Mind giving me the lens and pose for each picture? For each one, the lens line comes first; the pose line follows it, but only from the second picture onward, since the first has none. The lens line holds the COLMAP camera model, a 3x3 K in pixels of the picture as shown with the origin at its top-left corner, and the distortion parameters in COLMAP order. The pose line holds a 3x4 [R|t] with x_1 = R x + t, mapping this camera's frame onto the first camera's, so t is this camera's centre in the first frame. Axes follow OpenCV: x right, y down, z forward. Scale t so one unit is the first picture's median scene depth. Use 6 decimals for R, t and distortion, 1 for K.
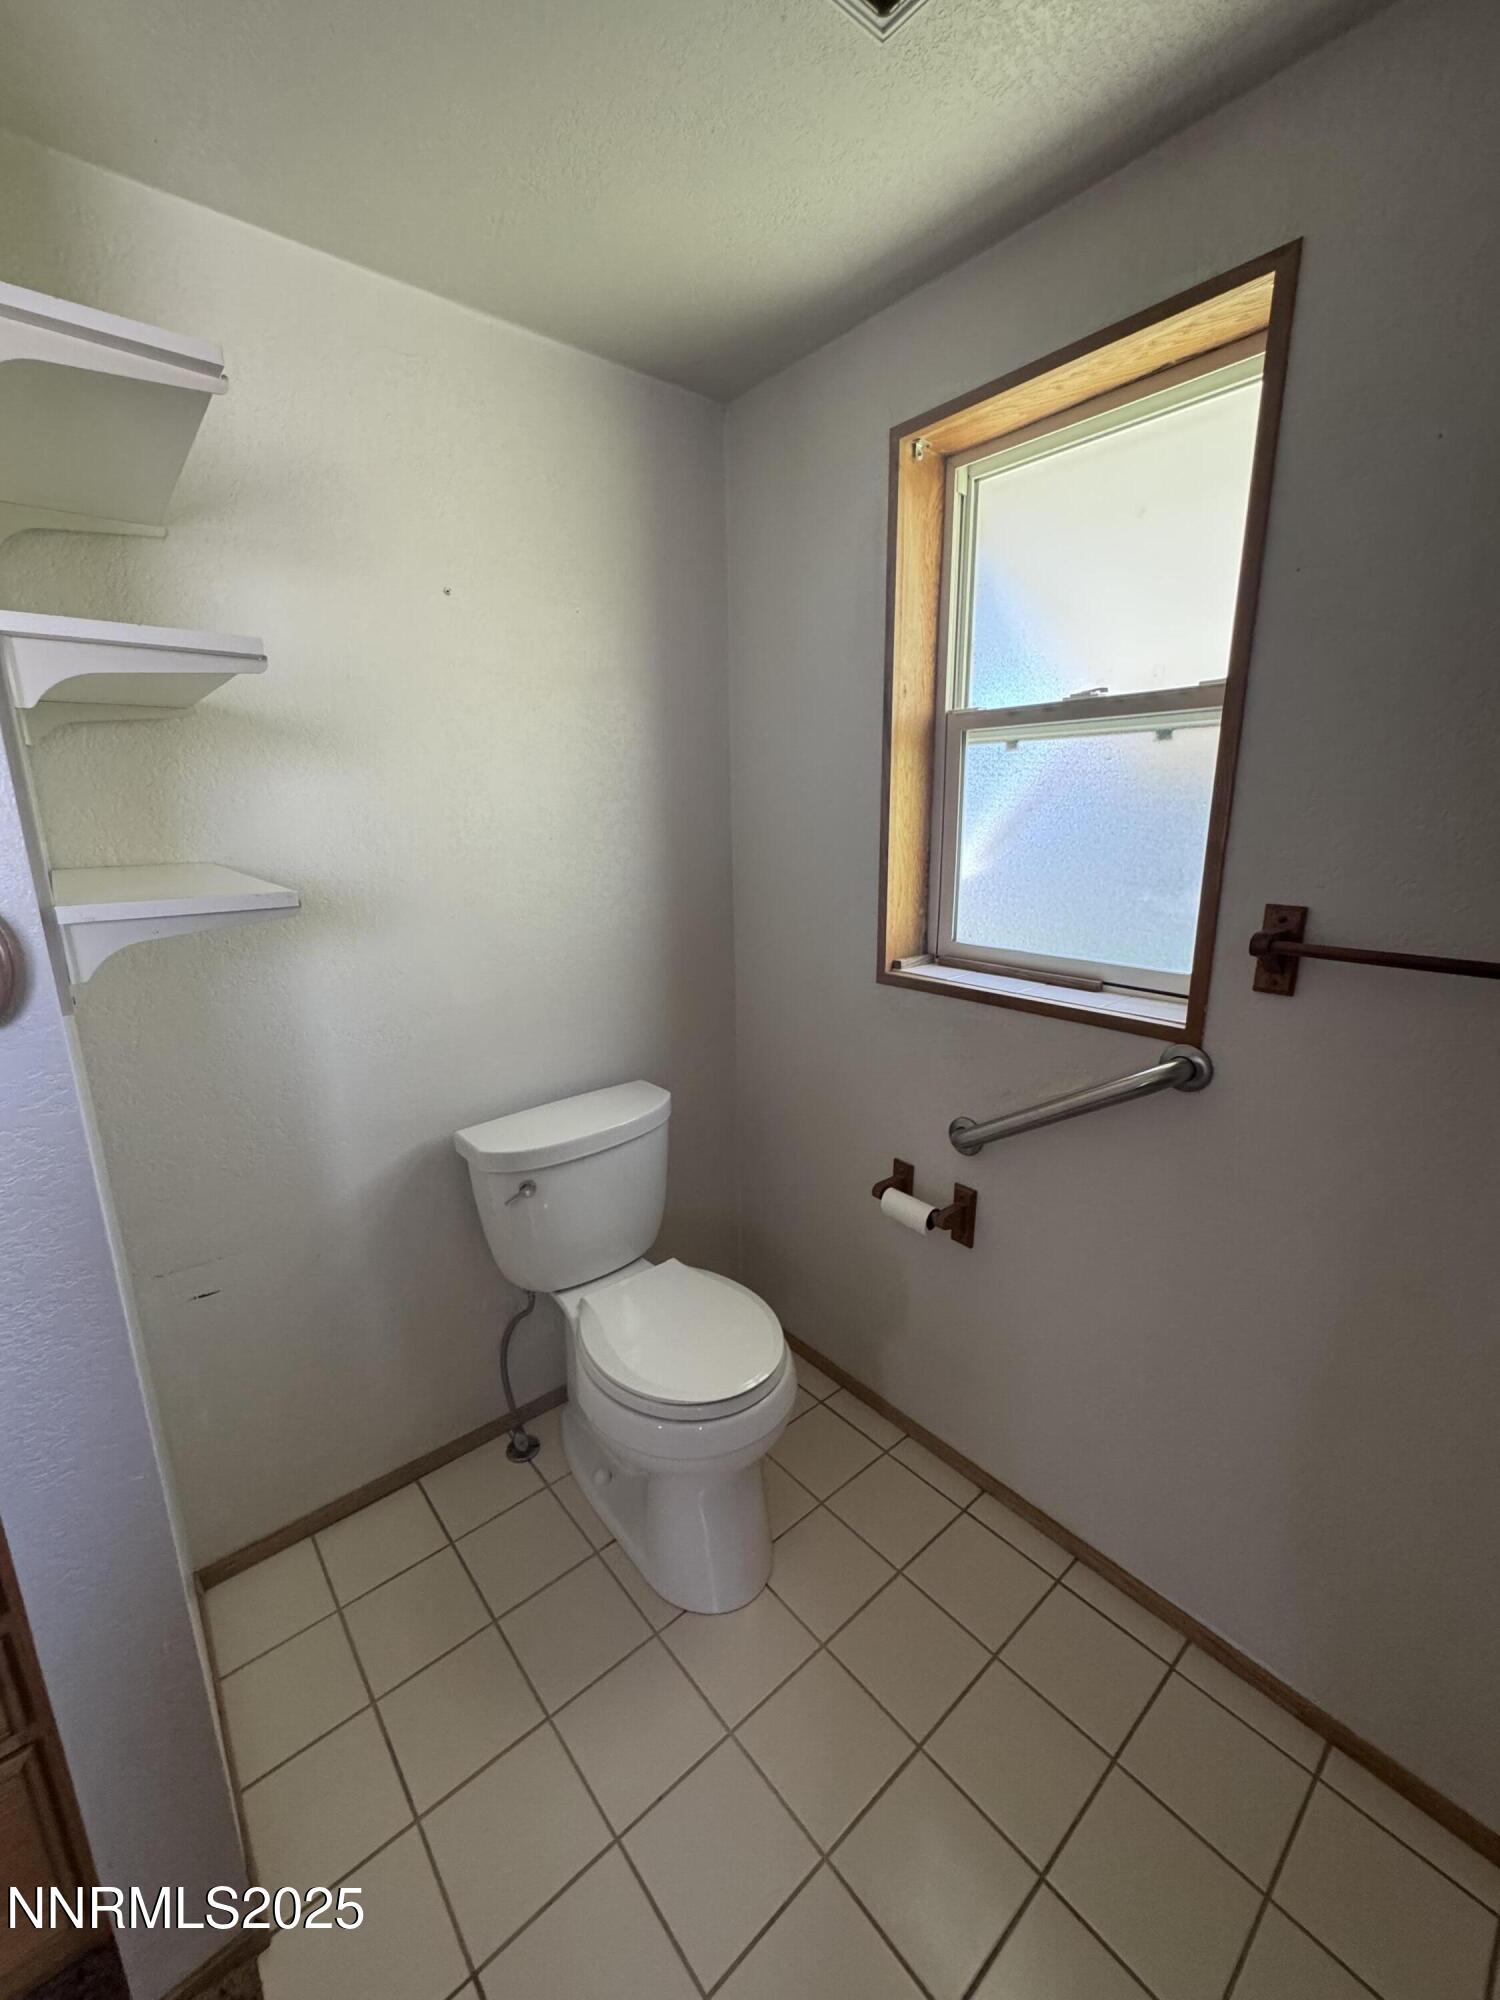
lens RADIAL K [[806.1, 0, 752.2], [0, 806.1, 998.7], [0, 0, 1]] dist [-0.003536, 0.000438]
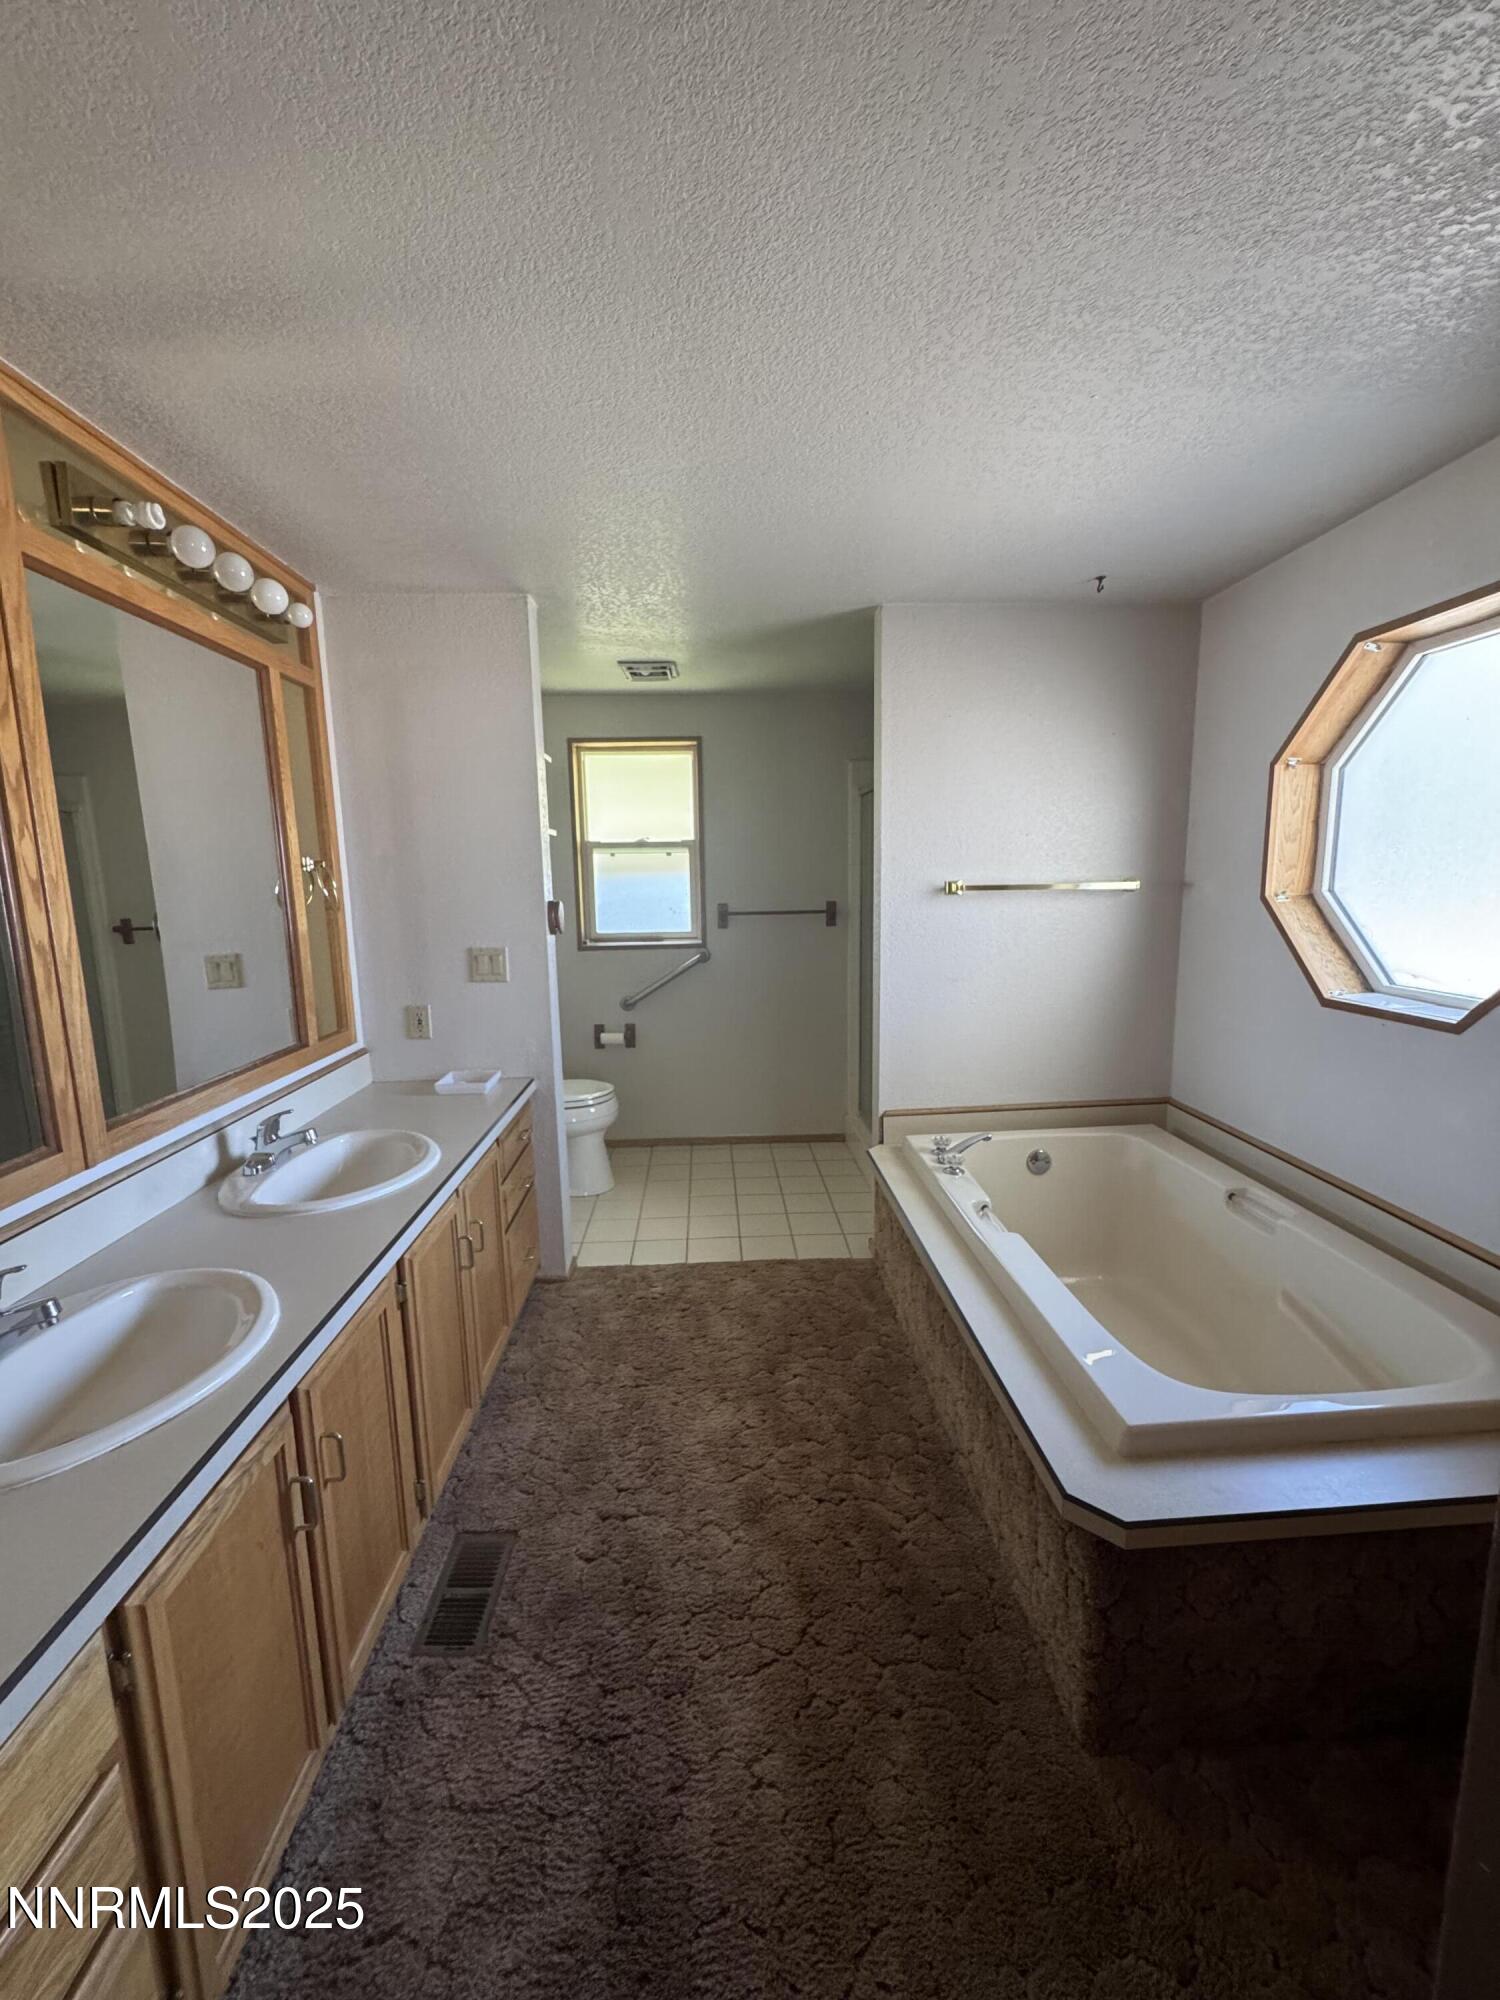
lens RADIAL K [[806.1, 0, 752.2], [0, 806.1, 998.7], [0, 0, 1]] dist [-0.003536, 0.000438]
pose [[0.609562, -0.121097, 0.783435, -1.849517], [0.194734, 0.980856, 0.000097, 0.285802], [-0.768448, 0.152502, 0.621474, -1.116028]]
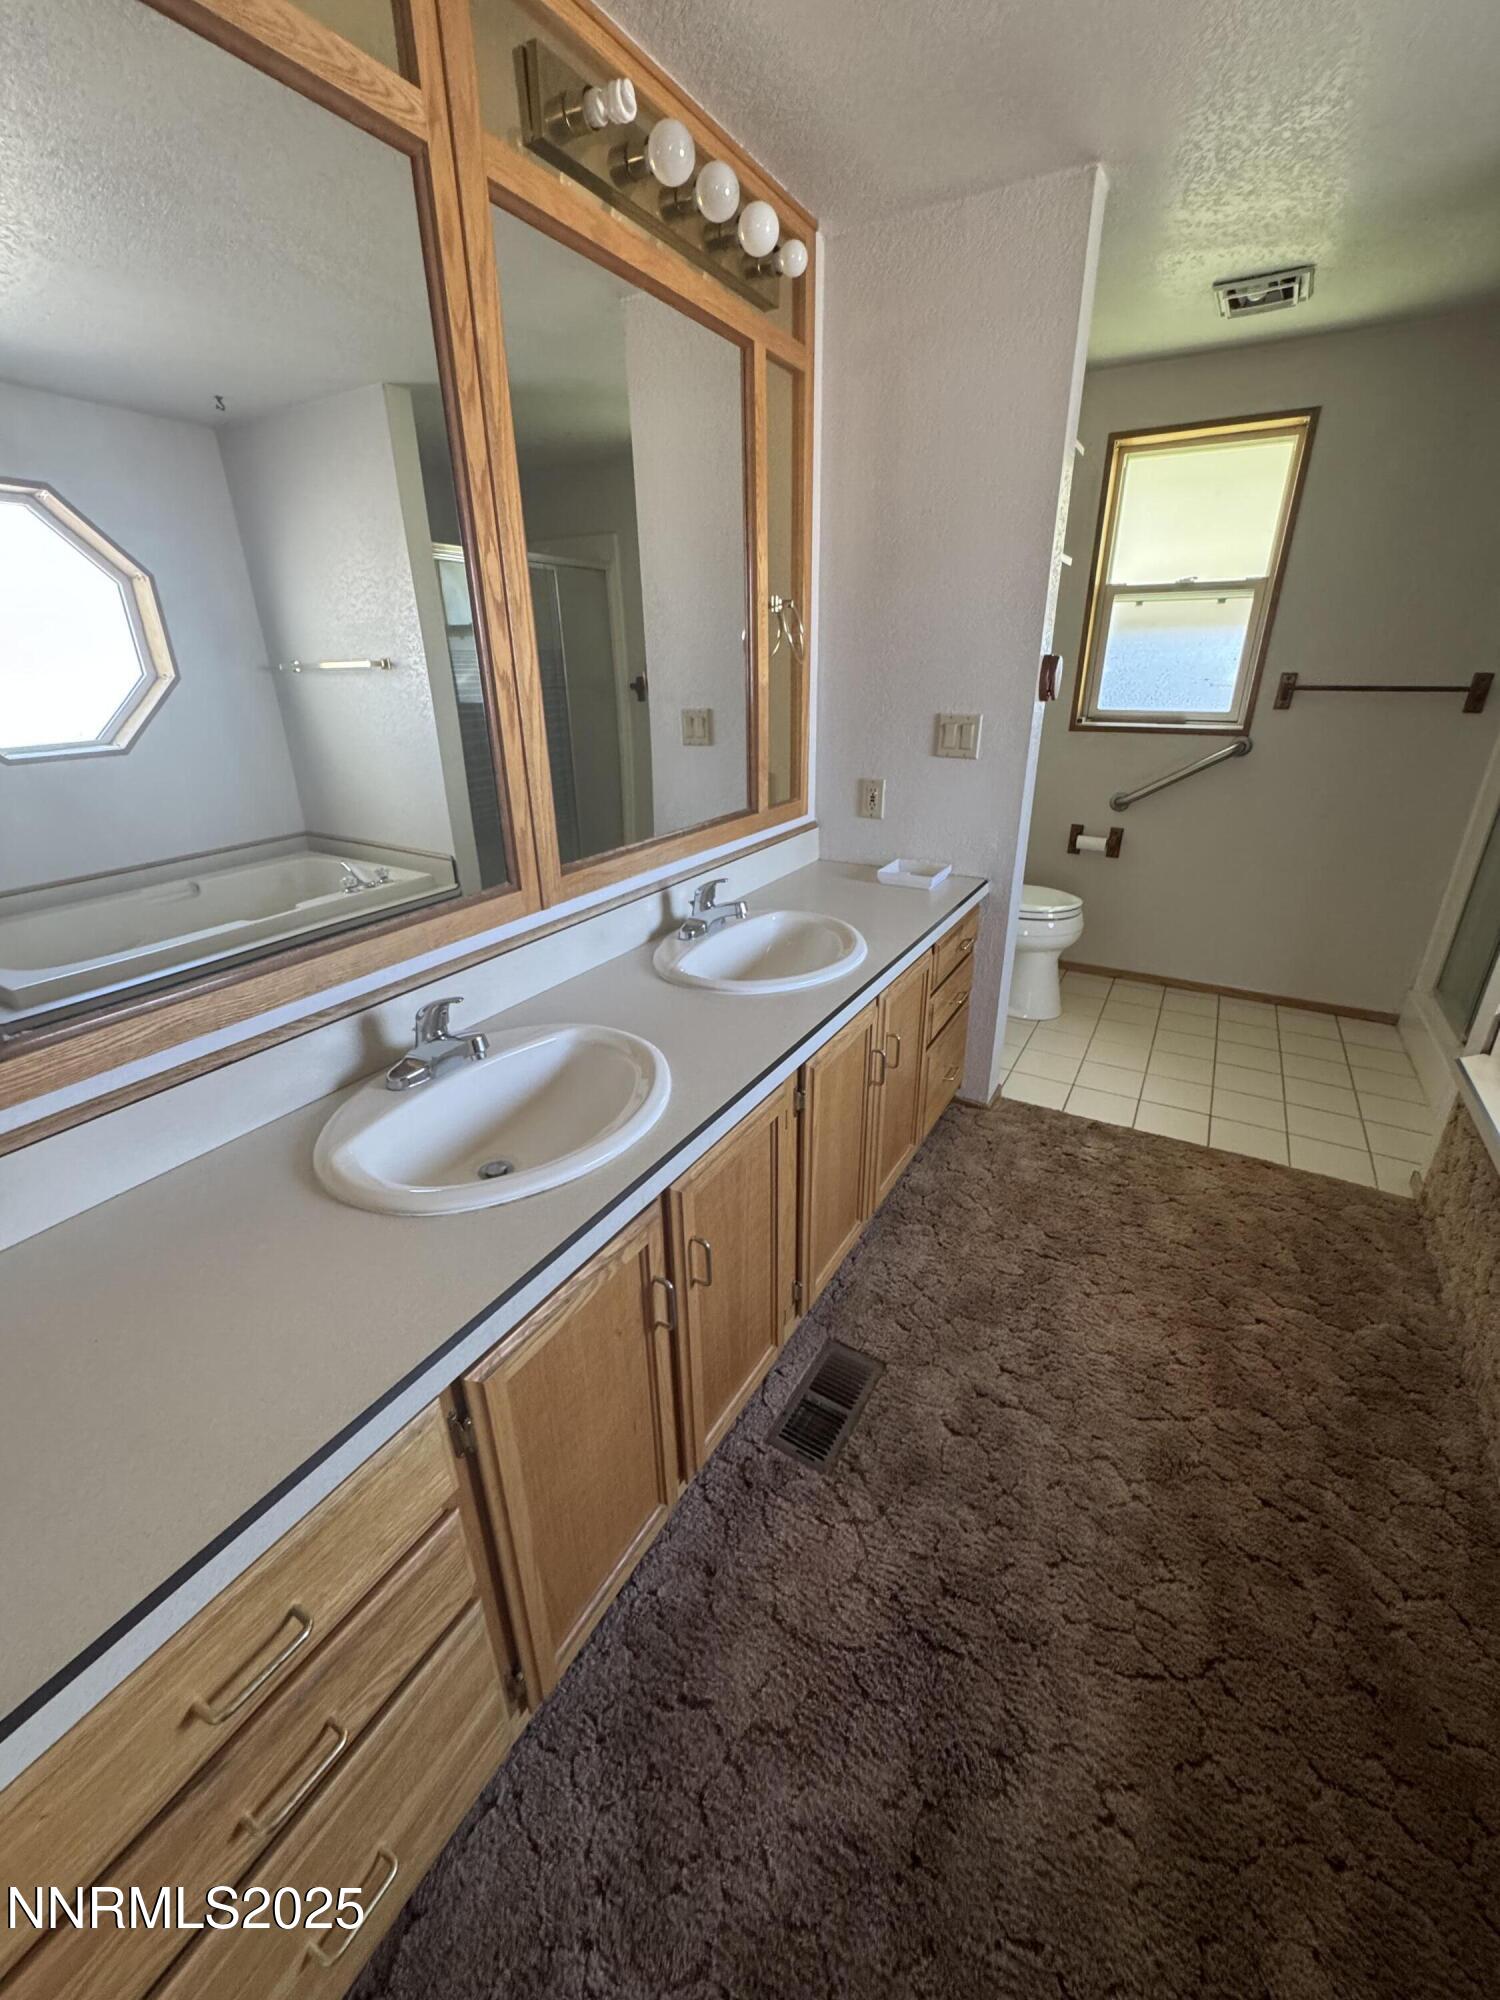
lens RADIAL K [[806.1, 0, 752.2], [0, 806.1, 998.7], [0, 0, 1]] dist [-0.003536, 0.000438]
pose [[0.940694, -0.130562, 0.313126, -1.658671], [0.078305, 0.981618, 0.174052, 0.285487], [-0.330095, -0.139210, 0.933626, -0.868818]]
